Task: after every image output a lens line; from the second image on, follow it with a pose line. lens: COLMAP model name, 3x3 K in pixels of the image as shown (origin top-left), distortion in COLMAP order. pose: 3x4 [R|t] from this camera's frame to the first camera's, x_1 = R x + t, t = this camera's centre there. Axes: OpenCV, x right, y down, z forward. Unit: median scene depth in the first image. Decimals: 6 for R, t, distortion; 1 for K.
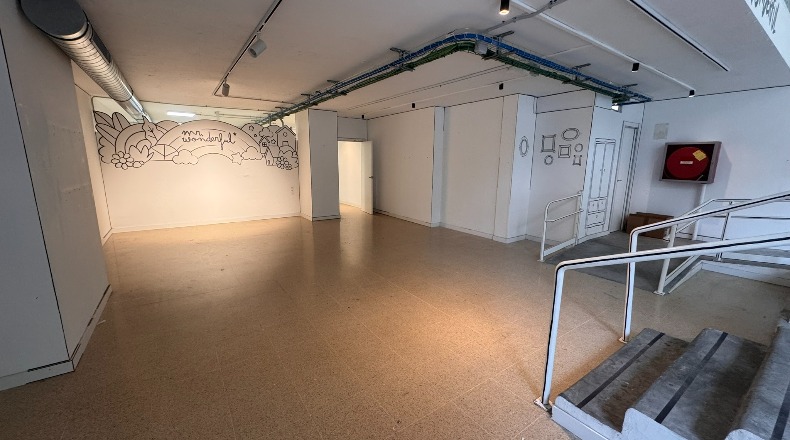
lens RADIAL K [[317.3, 0, 394.8], [0, 317.3, 221.7], [0, 0, 1]] dist [-0.000253, -0.000130]
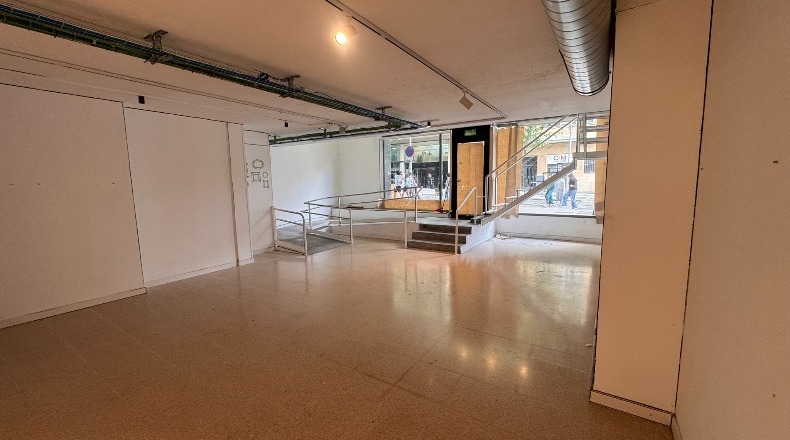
lens RADIAL K [[317.3, 0, 397.4], [0, 317.3, 216.1], [0, 0, 1]] dist [-0.000253, -0.000130]
pose [[-0.367629, -0.104825, 0.924046, -0.842467], [0.197301, 0.962216, 0.187651, -0.203642], [-0.908802, 0.251301, -0.333056, 0.967520]]
